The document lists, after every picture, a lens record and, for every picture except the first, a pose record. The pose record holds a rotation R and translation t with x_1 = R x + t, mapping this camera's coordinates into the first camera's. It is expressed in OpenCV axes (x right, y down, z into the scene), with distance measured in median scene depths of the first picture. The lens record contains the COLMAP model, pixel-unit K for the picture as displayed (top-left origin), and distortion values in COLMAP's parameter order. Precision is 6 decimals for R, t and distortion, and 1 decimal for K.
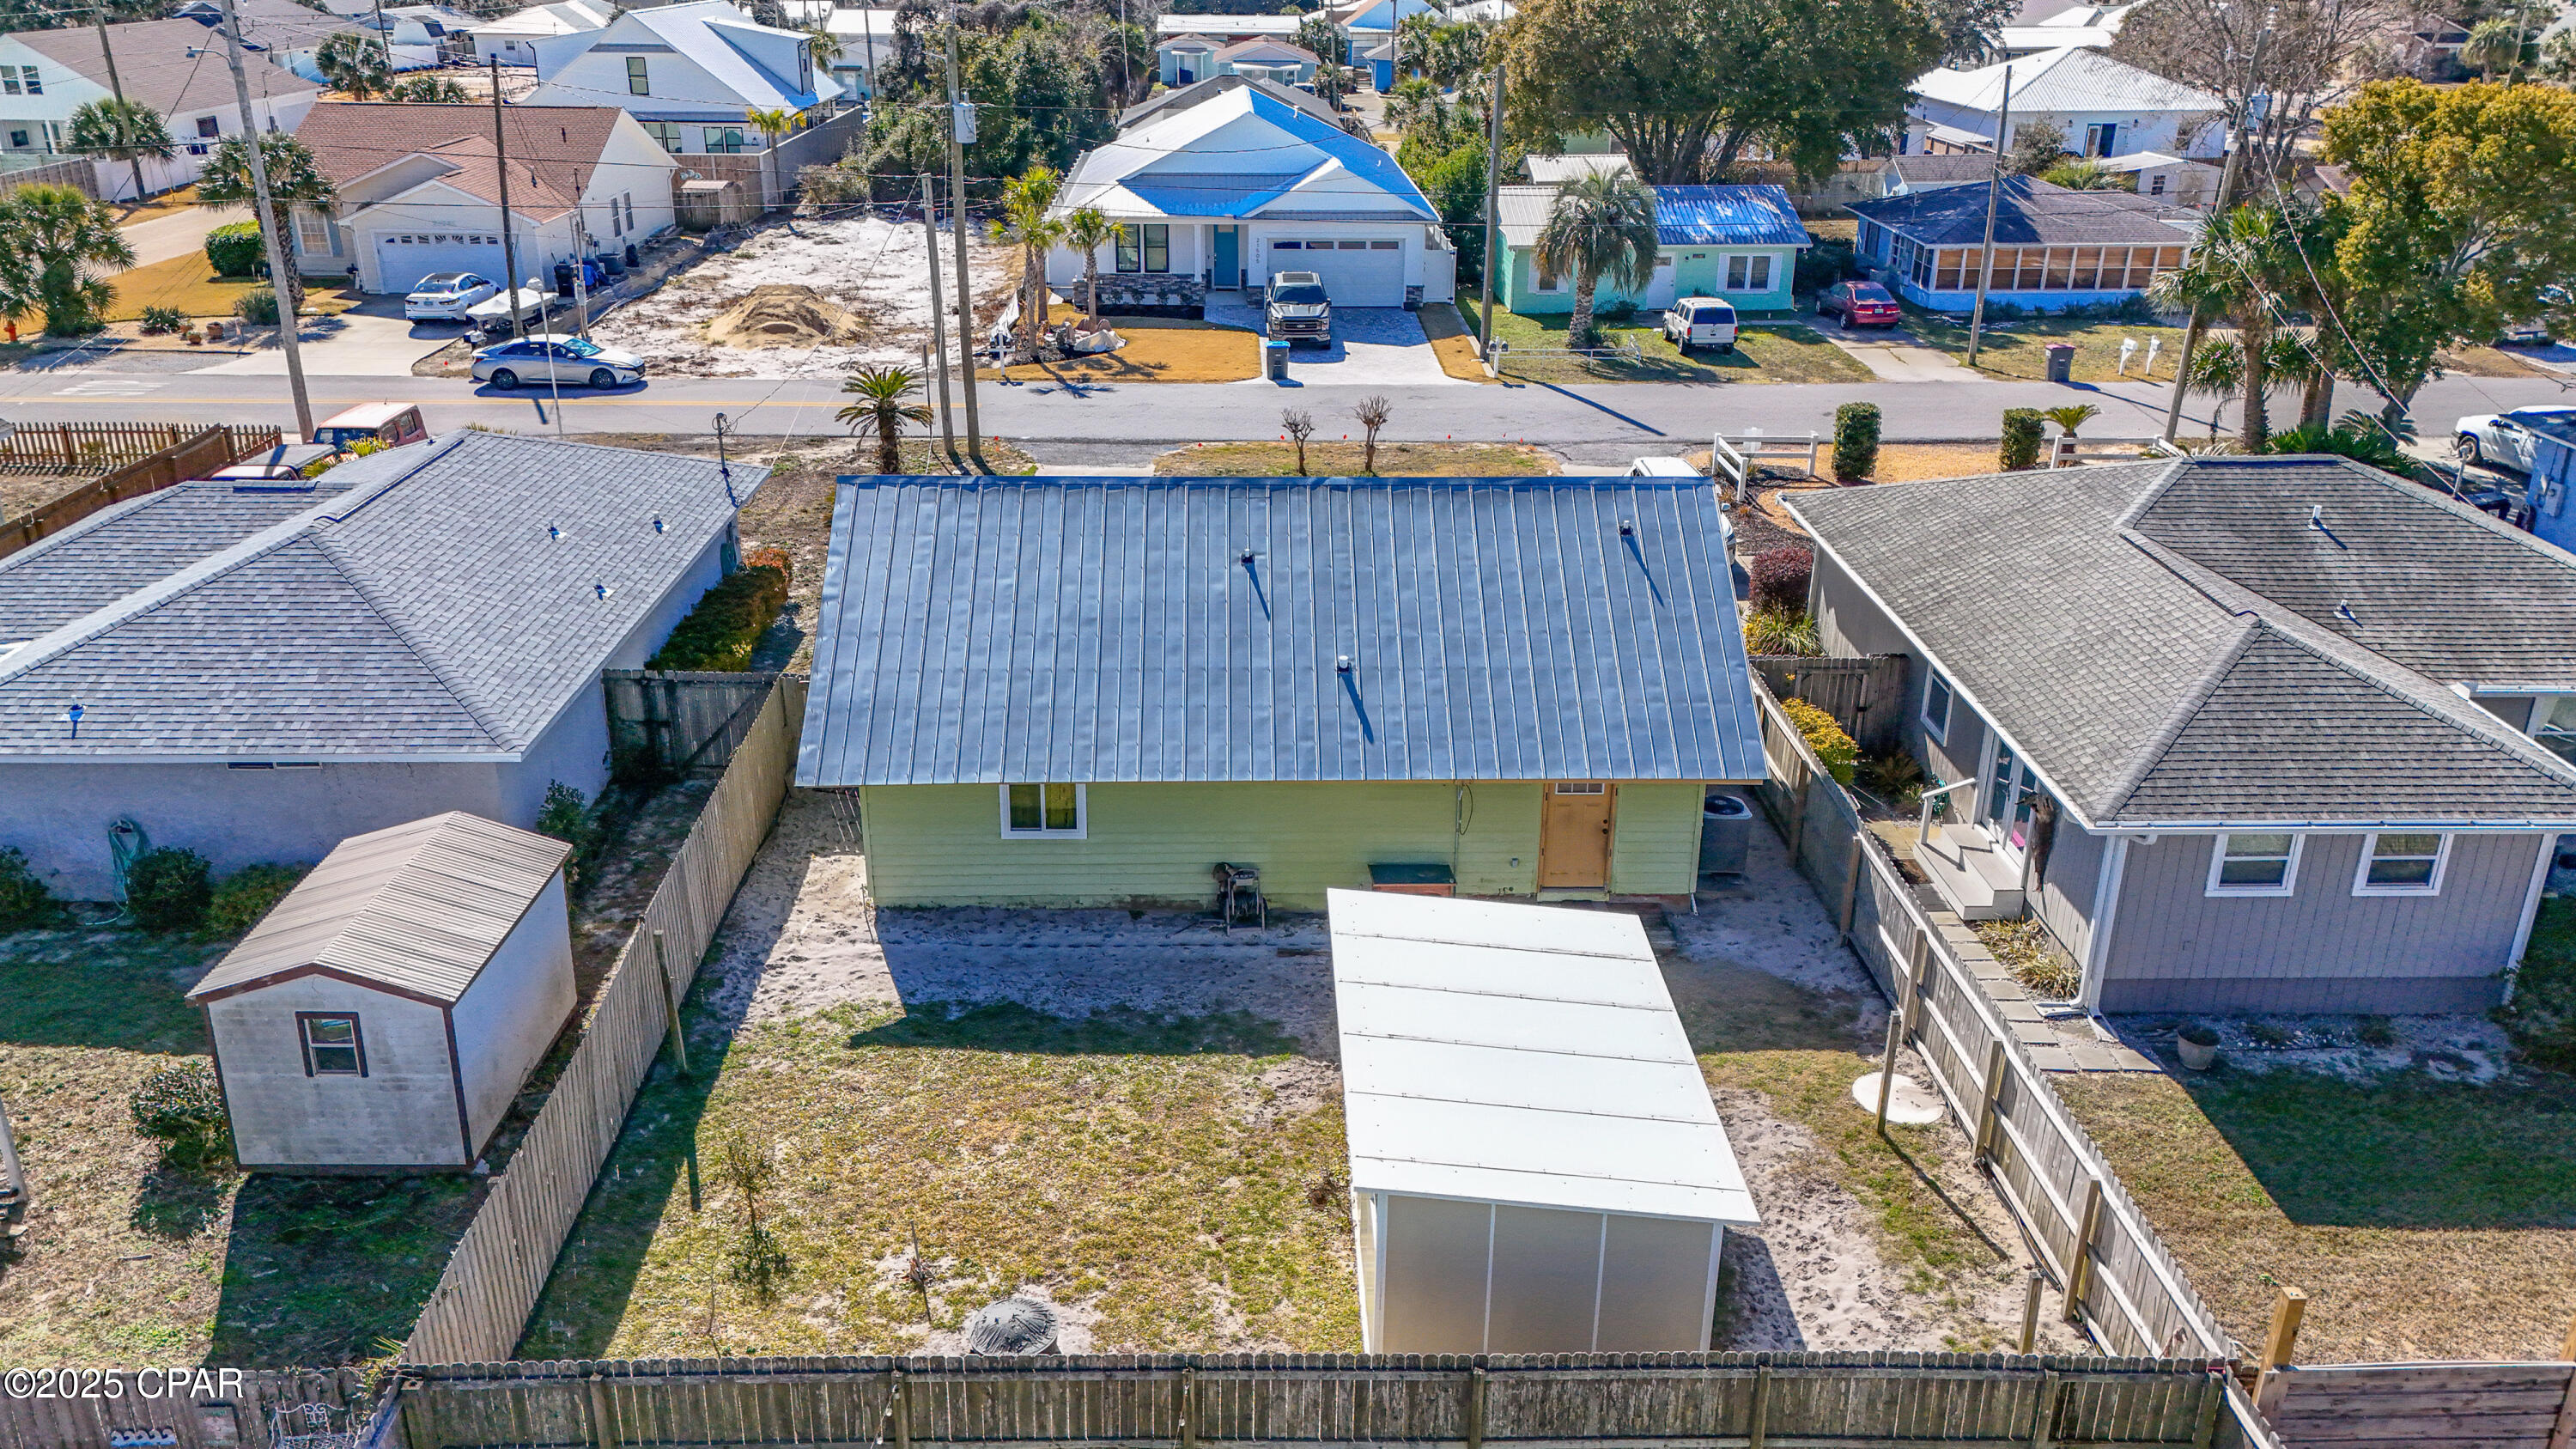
lens RADIAL K [[1874.0, 0, 1288.0], [0, 1874.0, 724.5], [0, 0, 1]] dist [0.078717, -0.033994]
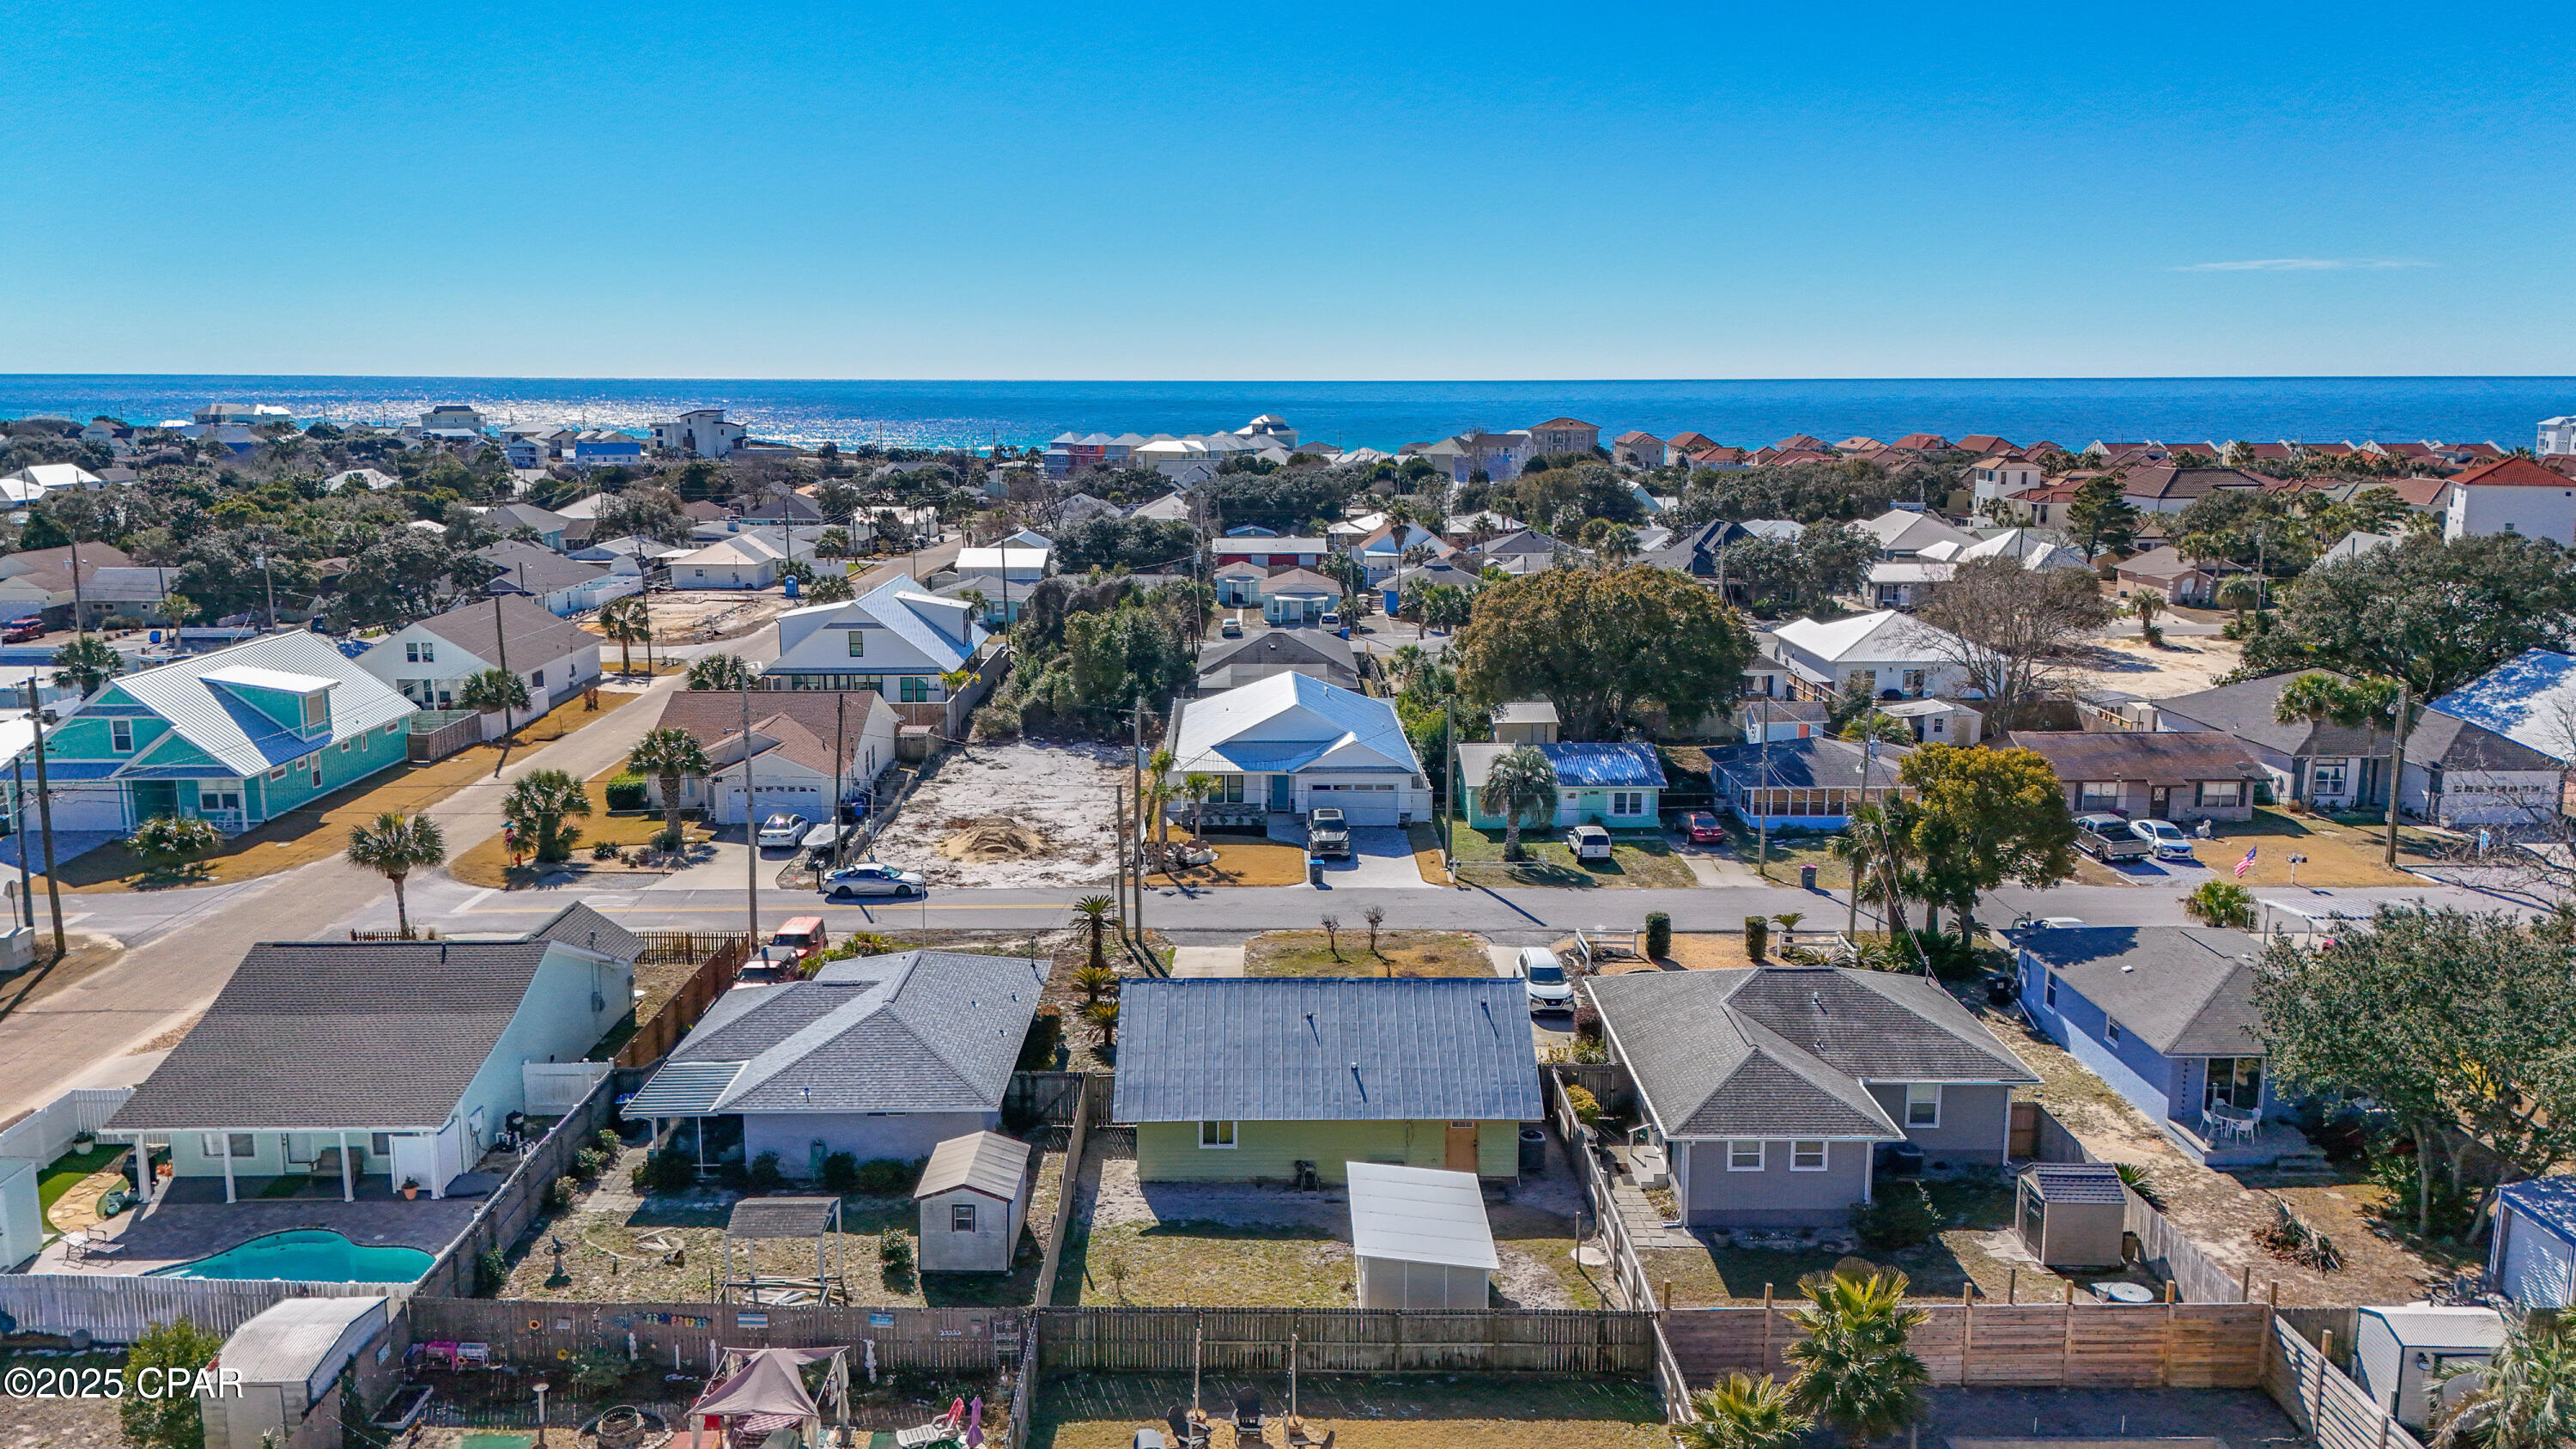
lens RADIAL K [[1872.1, 0, 1288.0], [0, 1872.1, 724.5], [0, 0, 1]] dist [0.118784, -0.152224]
pose [[0.999896, -0.004019, -0.013835, -0.014020], [0.001003, 0.977396, -0.211416, 0.037790], [0.014371, 0.211380, 0.977298, -1.121466]]
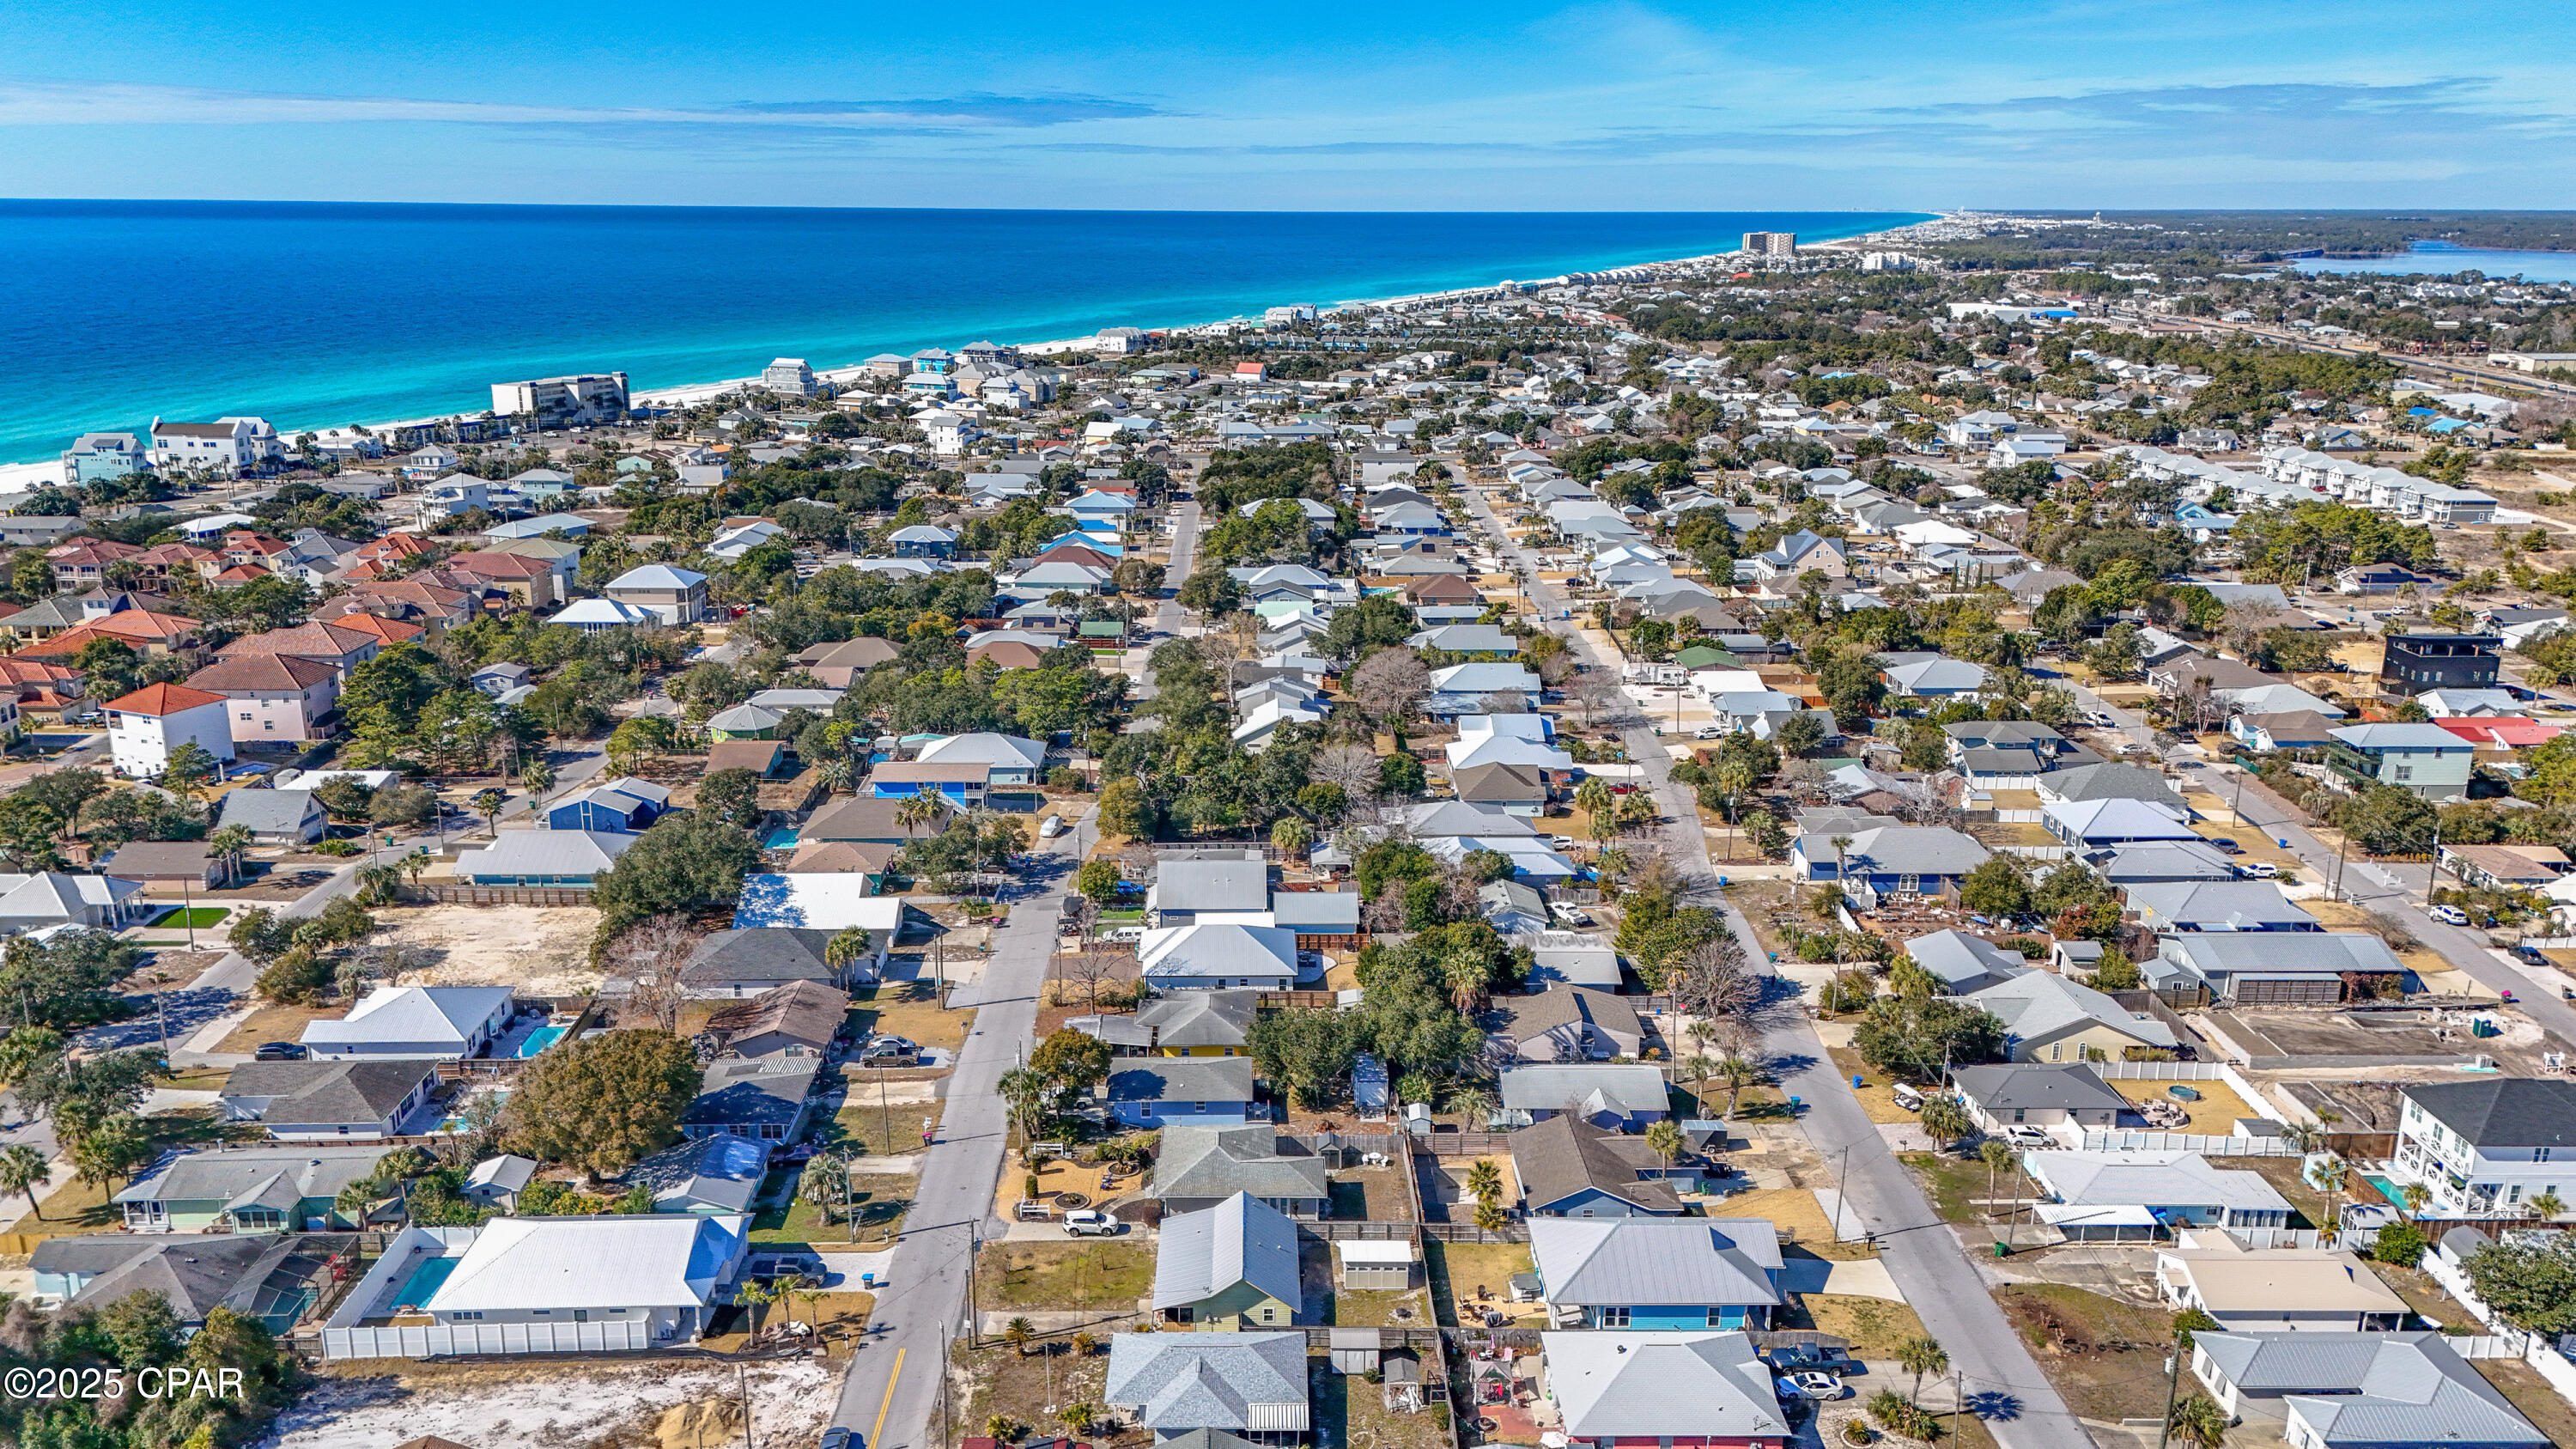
lens RADIAL K [[1872.1, 0, 1288.0], [0, 1872.1, 724.5], [0, 0, 1]] dist [0.118784, -0.152224]
pose [[0.017922, -0.267641, 0.963352, -4.453854], [0.385844, 0.890723, 0.240285, -2.476258], [-0.922390, 0.367397, 0.119231, -0.232762]]
